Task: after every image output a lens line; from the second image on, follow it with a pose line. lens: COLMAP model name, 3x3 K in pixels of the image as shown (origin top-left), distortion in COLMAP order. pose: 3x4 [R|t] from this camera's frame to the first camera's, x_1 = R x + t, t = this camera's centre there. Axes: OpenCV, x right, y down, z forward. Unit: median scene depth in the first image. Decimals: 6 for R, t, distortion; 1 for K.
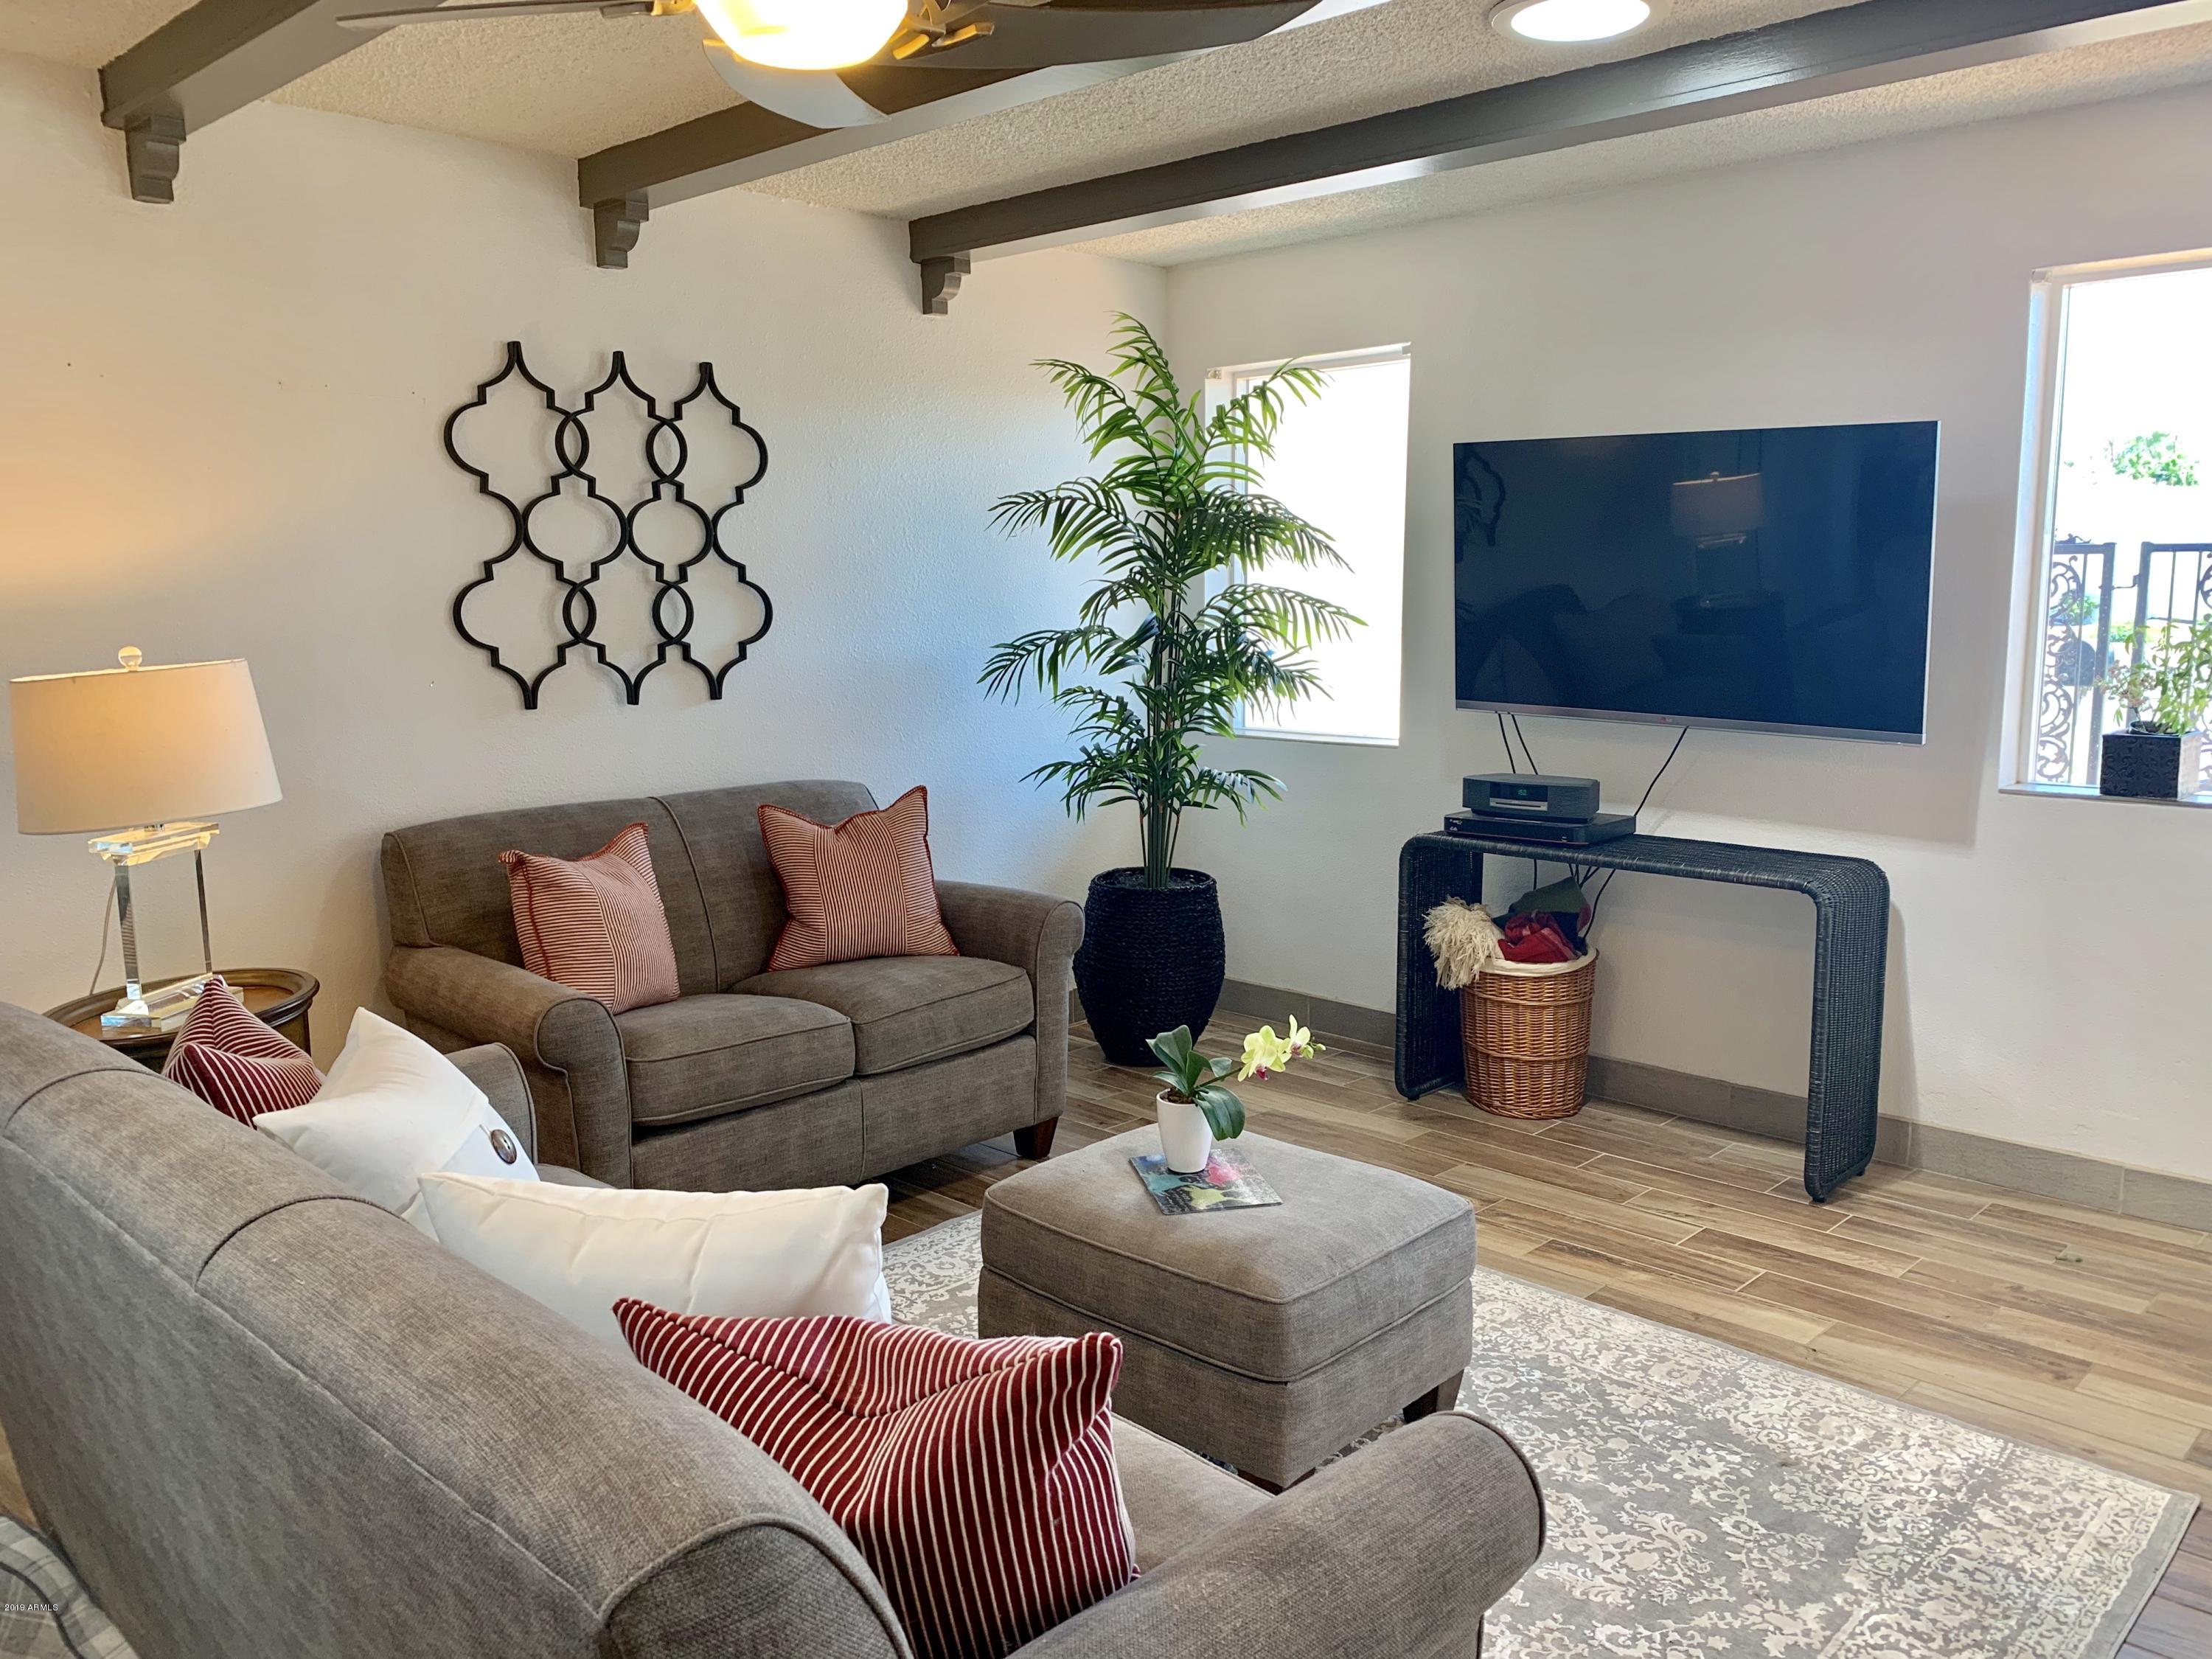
lens RADIAL K [[1746.4, 0, 1106.0], [0, 1746.4, 829.5], [0, 0, 1]] dist [0.030063, -0.073784]
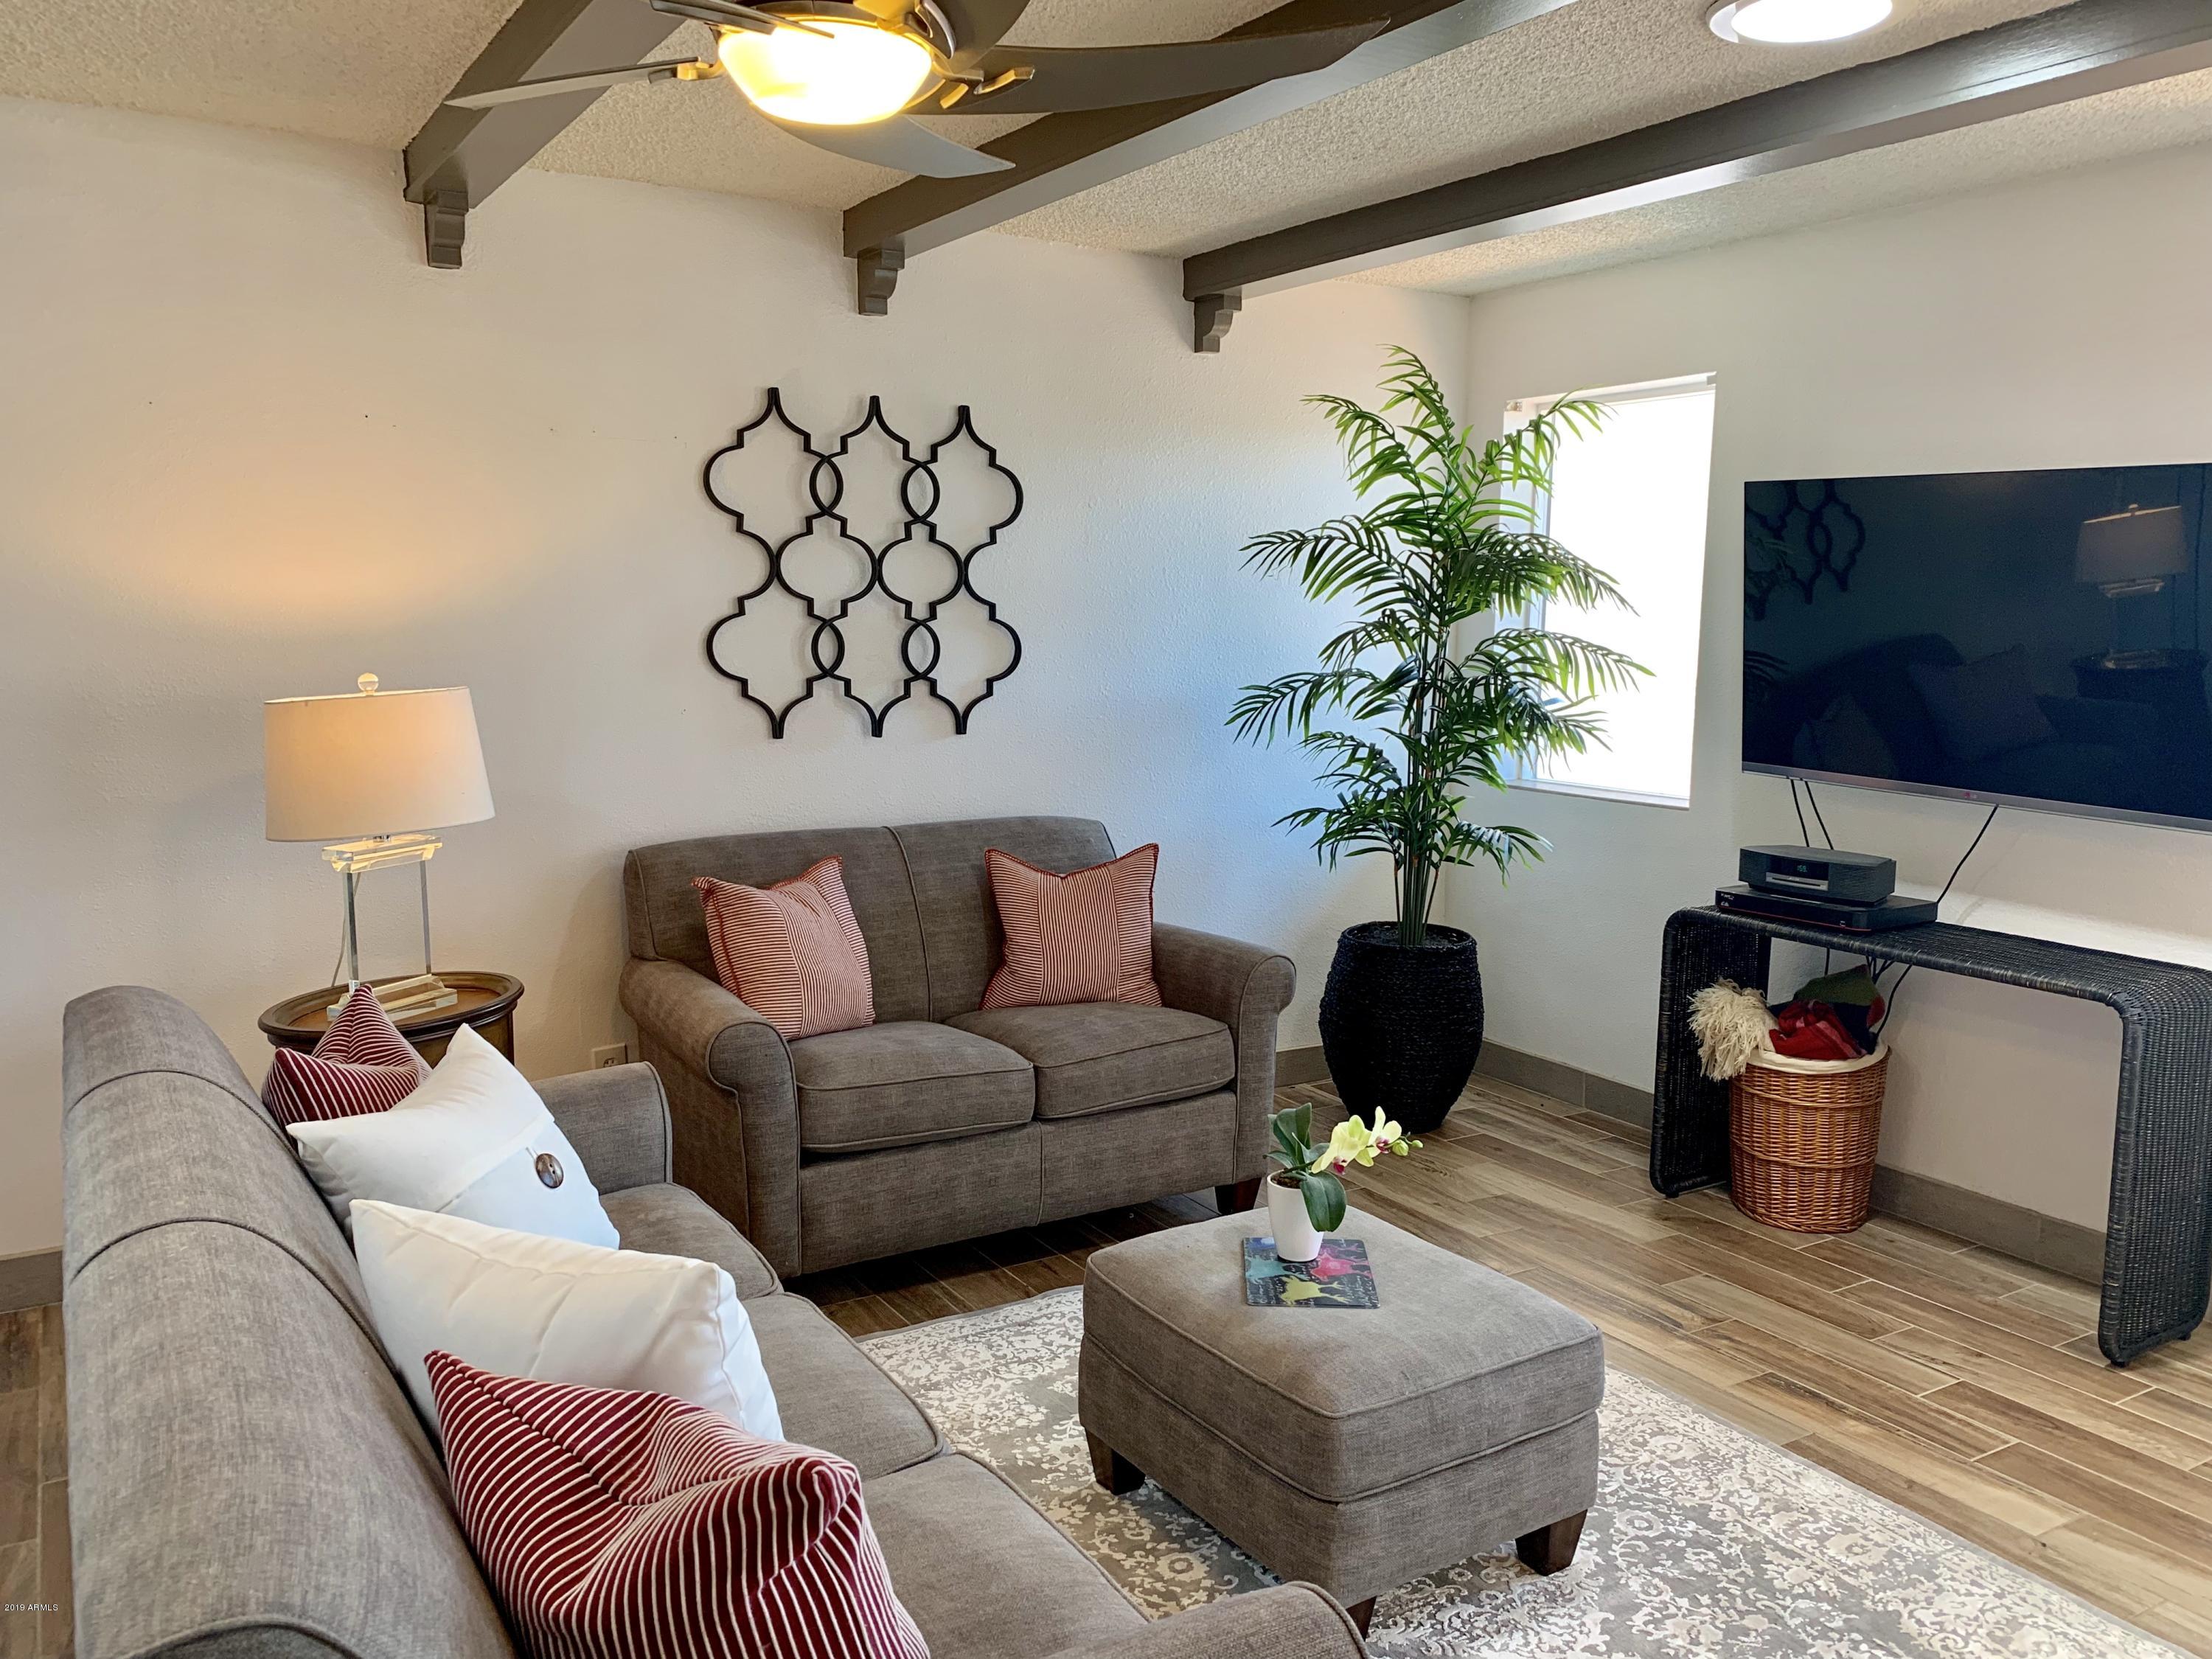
lens RADIAL K [[1738.8, 0, 1106.0], [0, 1738.8, 829.5], [0, 0, 1]] dist [-0.001293, -0.008074]
pose [[0.965548, 0.049492, -0.255476, 0.131742], [-0.052719, 0.998593, -0.005796, -0.018646], [0.254829, 0.019065, 0.966798, 0.046685]]
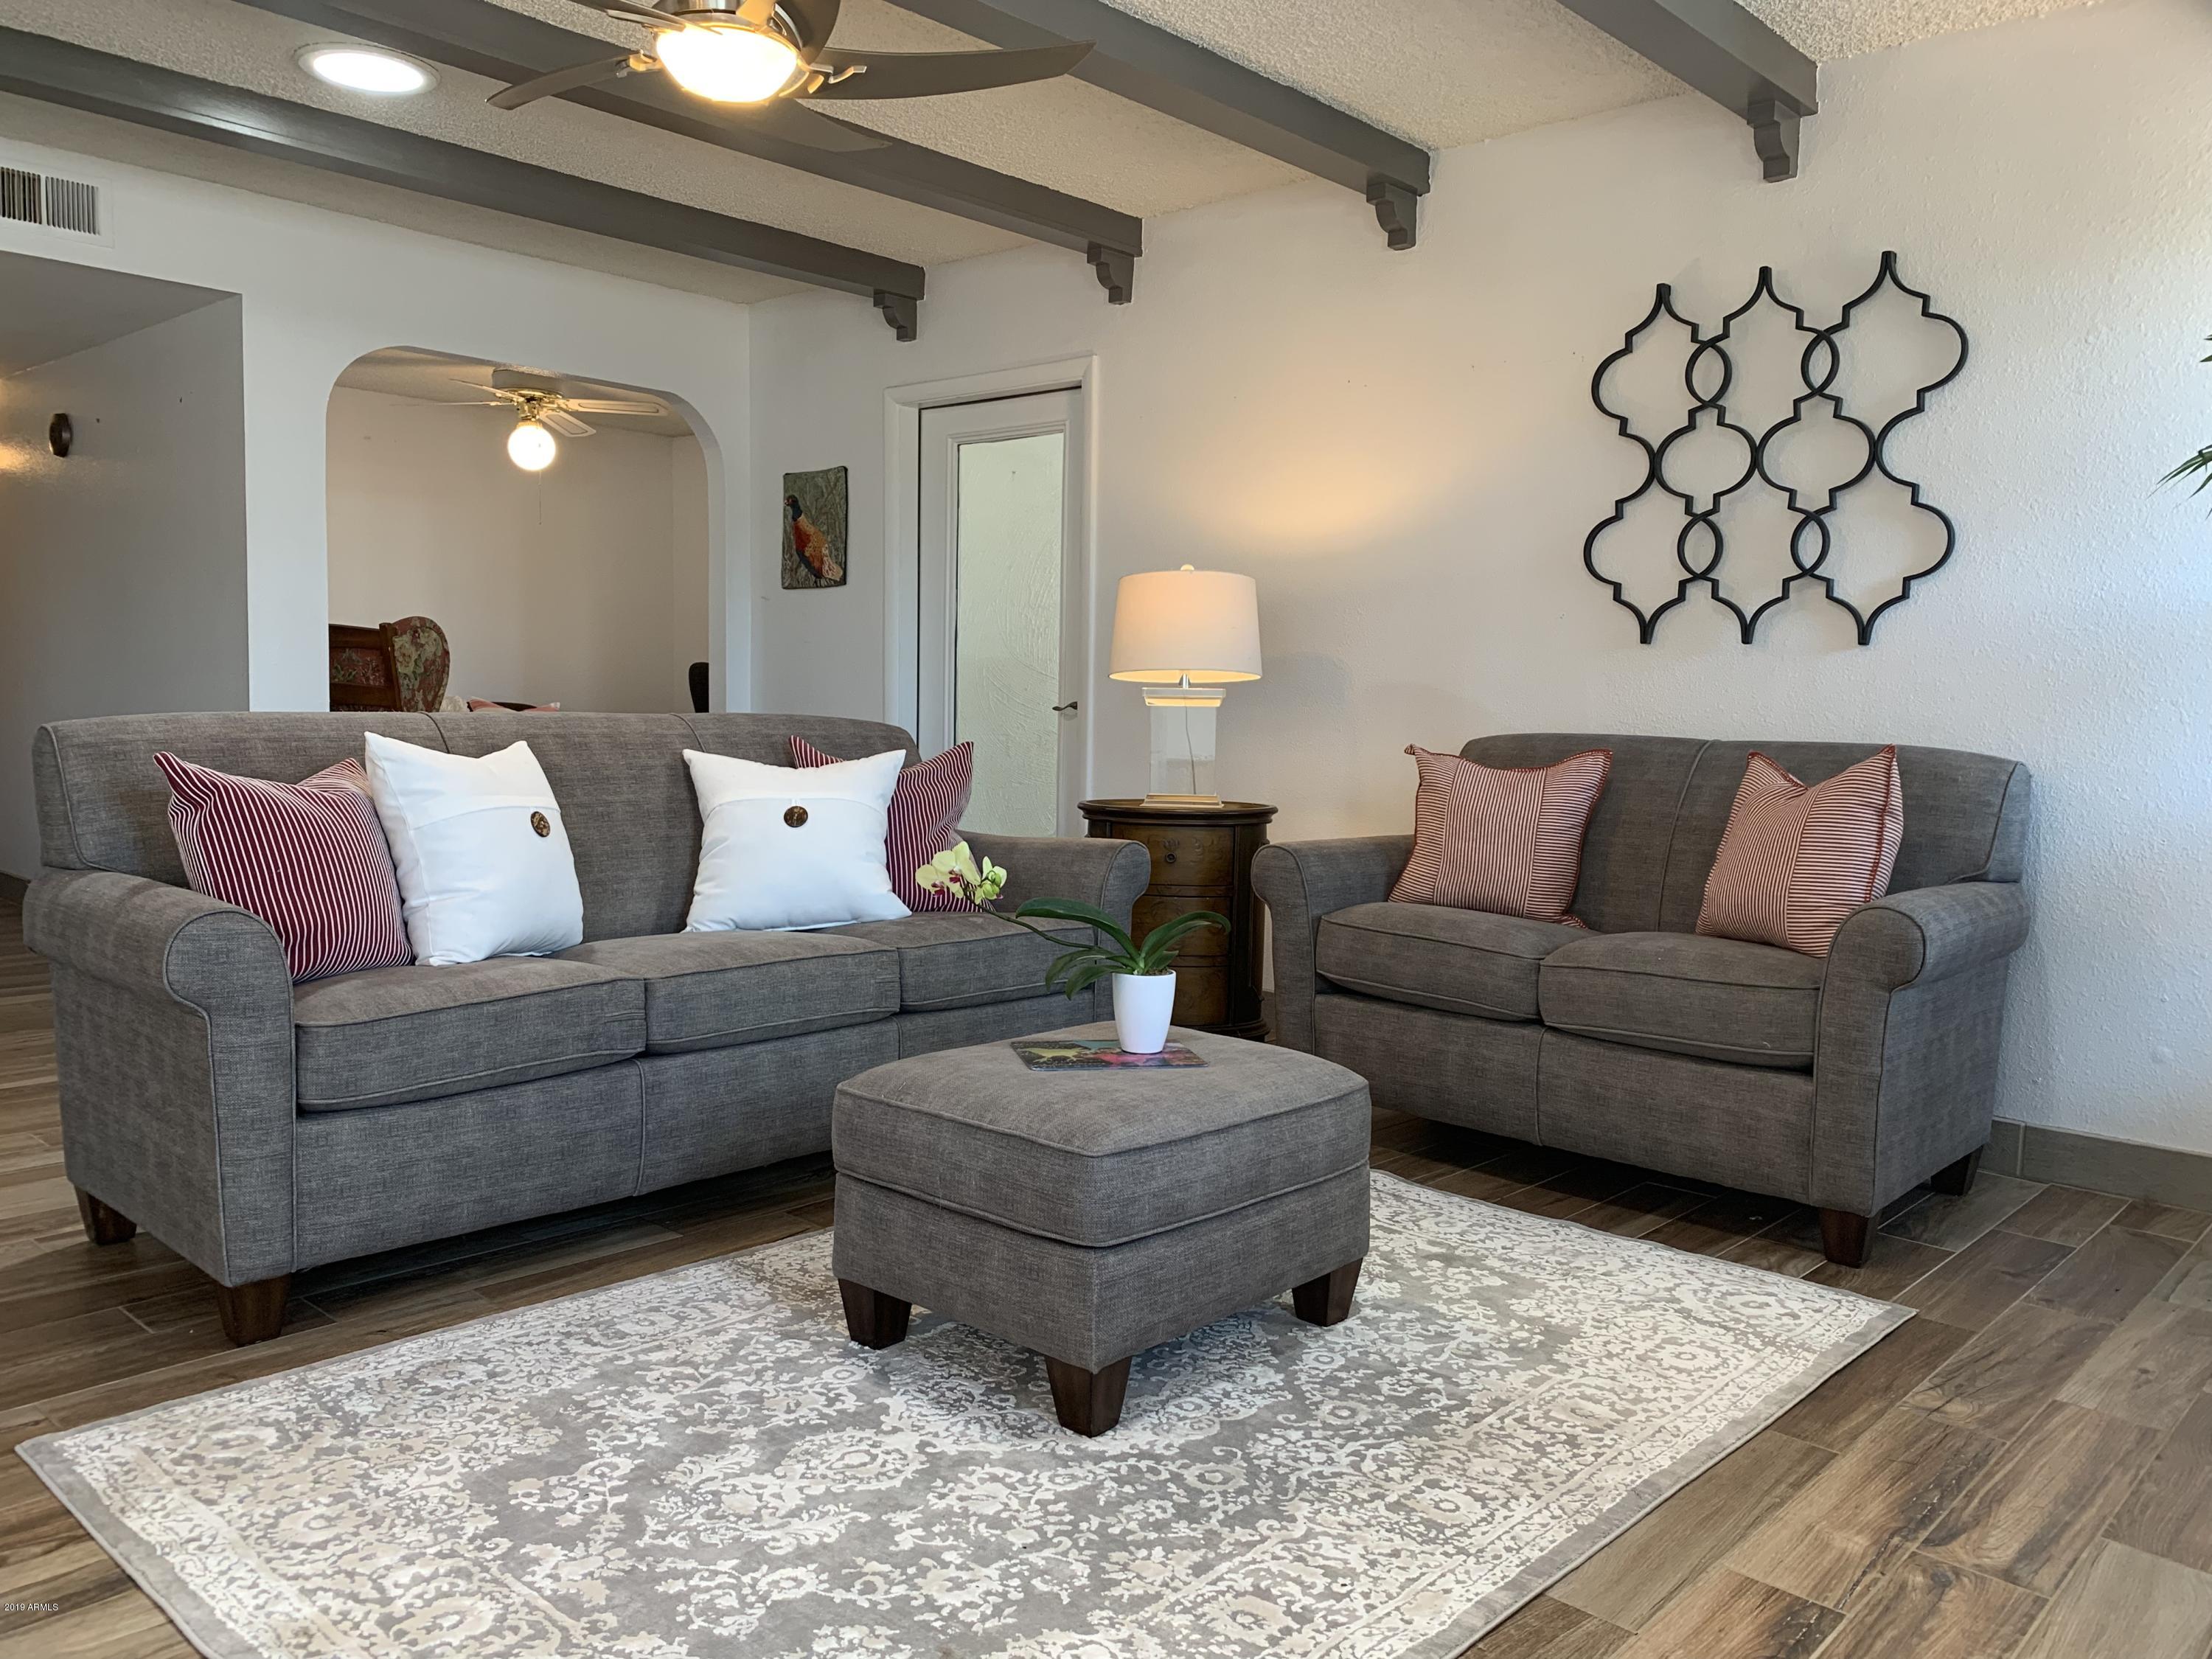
lens RADIAL K [[1746.4, 0, 1106.0], [0, 1746.4, 829.5], [0, 0, 1]] dist [0.030063, -0.073784]
pose [[-0.020565, 0.081091, -0.996495, 0.709547], [-0.163371, 0.983036, 0.083367, 0.004220], [0.986350, 0.164513, -0.006968, 0.722532]]
